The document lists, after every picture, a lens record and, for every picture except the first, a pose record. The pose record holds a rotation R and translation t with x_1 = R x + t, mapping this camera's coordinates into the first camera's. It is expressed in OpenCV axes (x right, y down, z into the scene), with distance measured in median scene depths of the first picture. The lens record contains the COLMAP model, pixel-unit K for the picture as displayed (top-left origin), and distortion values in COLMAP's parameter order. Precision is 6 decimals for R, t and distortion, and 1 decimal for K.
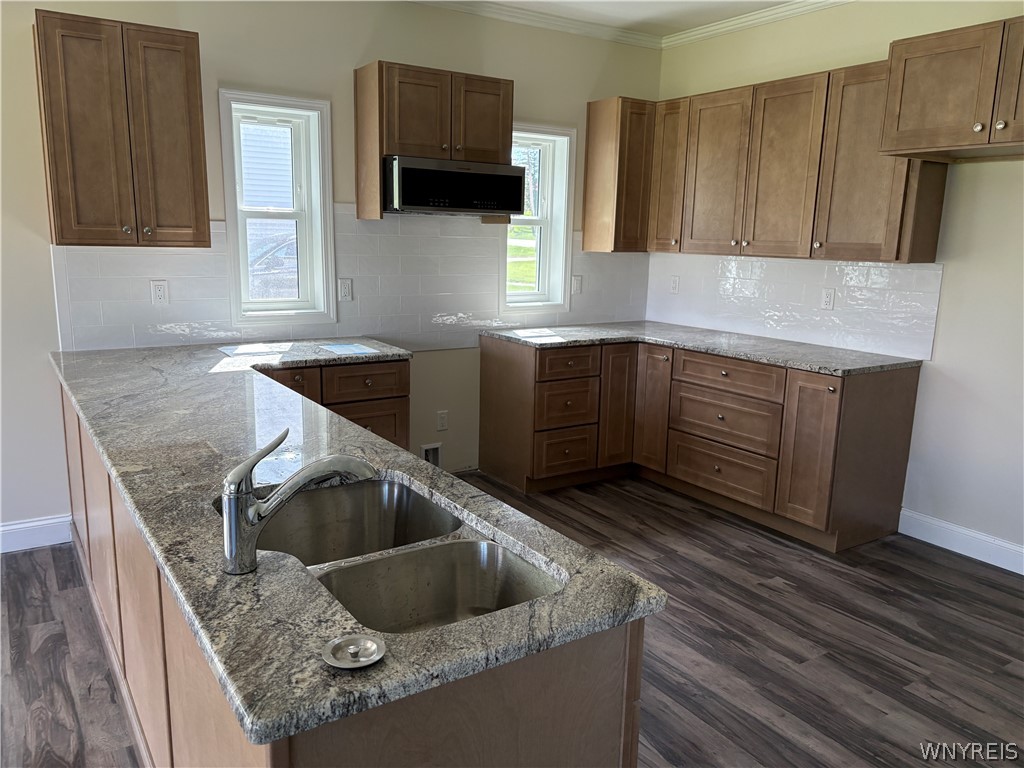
lens RADIAL K [[774.7, 0, 510.7], [0, 774.7, 388.2], [0, 0, 1]] dist [0.055405, -0.058890]
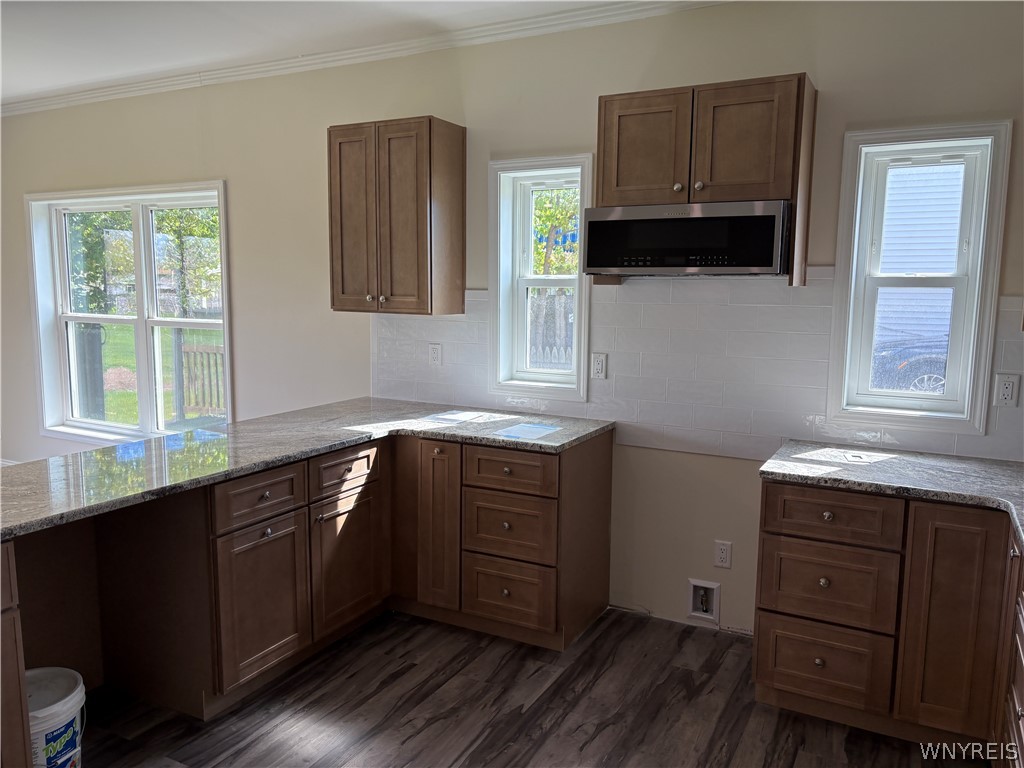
lens RADIAL K [[774.7, 0, 511.9], [0, 774.7, 389.6], [0, 0, 1]] dist [0.055405, -0.058890]
pose [[0.487599, 0.104159, -0.866832, 0.499701], [-0.170430, 0.985113, 0.022503, -0.106398], [0.856271, 0.136762, 0.498092, 0.508460]]
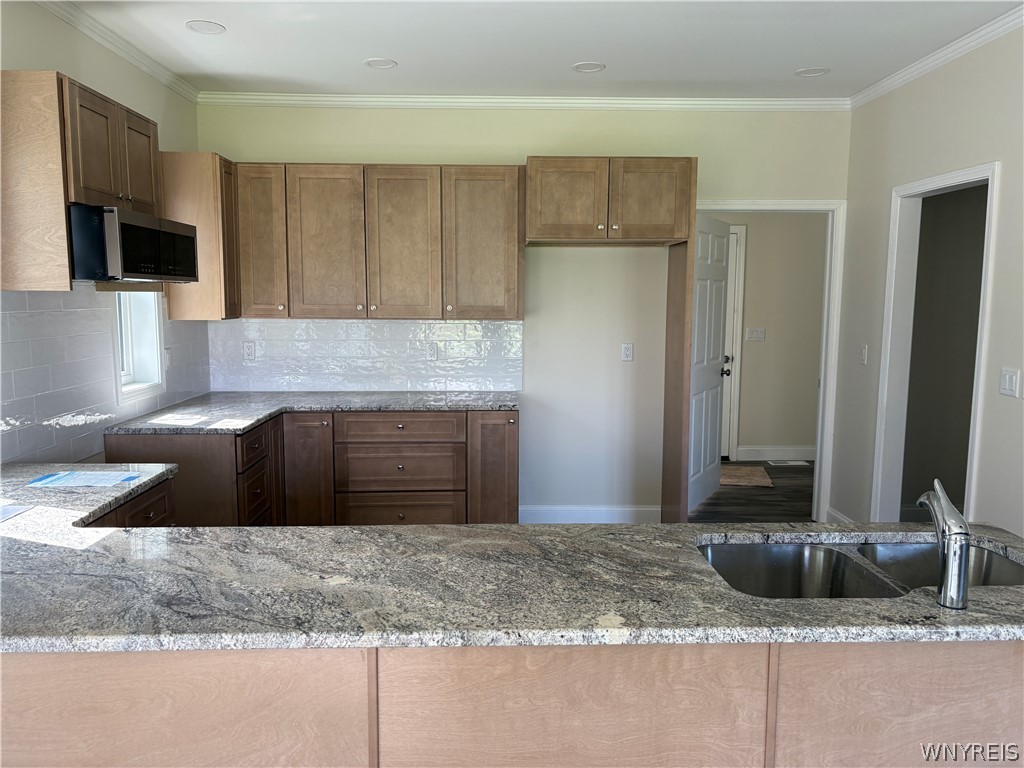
lens RADIAL K [[774.7, 0, 502.7], [0, 774.7, 393.9], [0, 0, 1]] dist [0.055405, -0.058890]
pose [[0.525021, -0.127655, 0.841462, -0.553766], [0.173238, 0.984018, 0.041191, -0.083886], [-0.833272, 0.124147, 0.538745, 0.293224]]
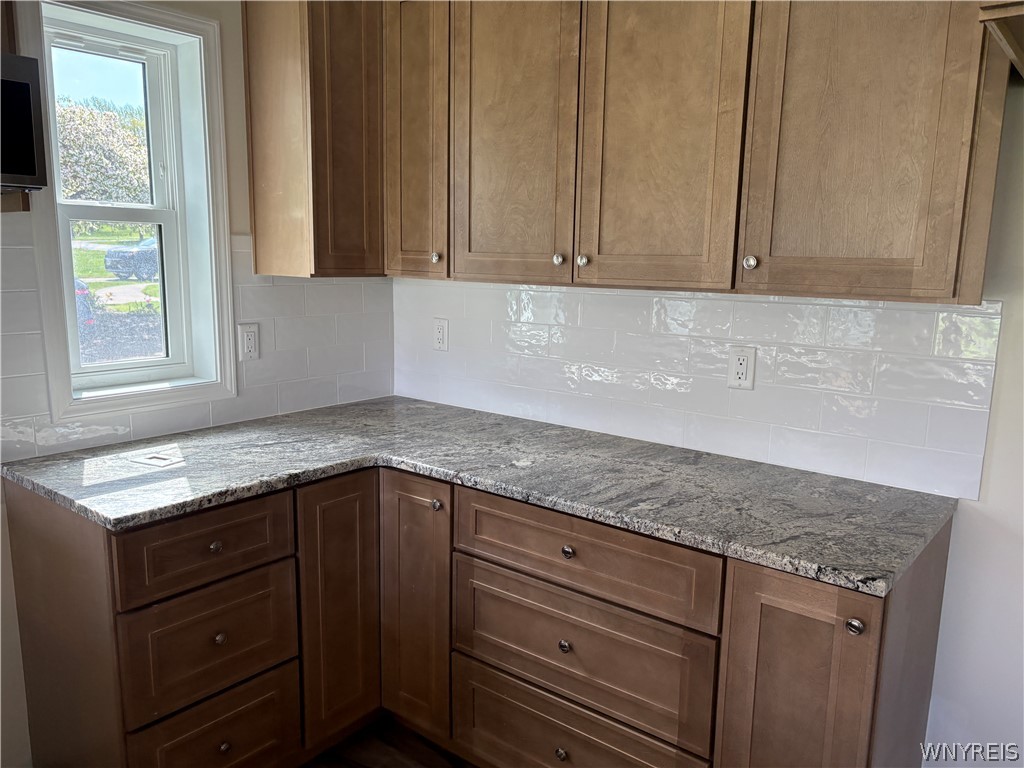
lens RADIAL K [[774.7, 0, 513.4], [0, 774.7, 393.8], [0, 0, 1]] dist [0.055405, -0.058890]
pose [[0.950819, -0.060475, 0.303786, 0.114385], [0.064005, 0.997948, -0.001668, -0.110086], [-0.303062, 0.021030, 0.952739, 0.583211]]
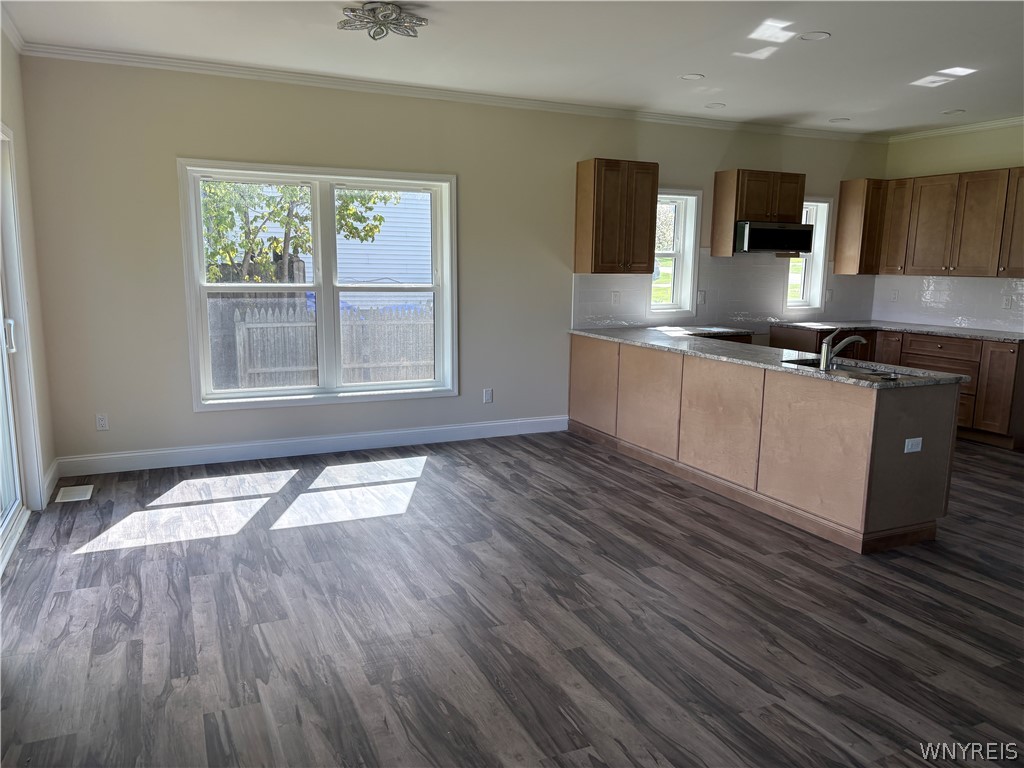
lens RADIAL K [[774.7, 0, 526.8], [0, 774.7, 396.7], [0, 0, 1]] dist [0.055405, -0.058890]
pose [[0.990441, 0.016150, -0.136990, -0.365001], [-0.019822, 0.999479, -0.025484, 0.147133], [0.136507, 0.027955, 0.990245, -0.764245]]
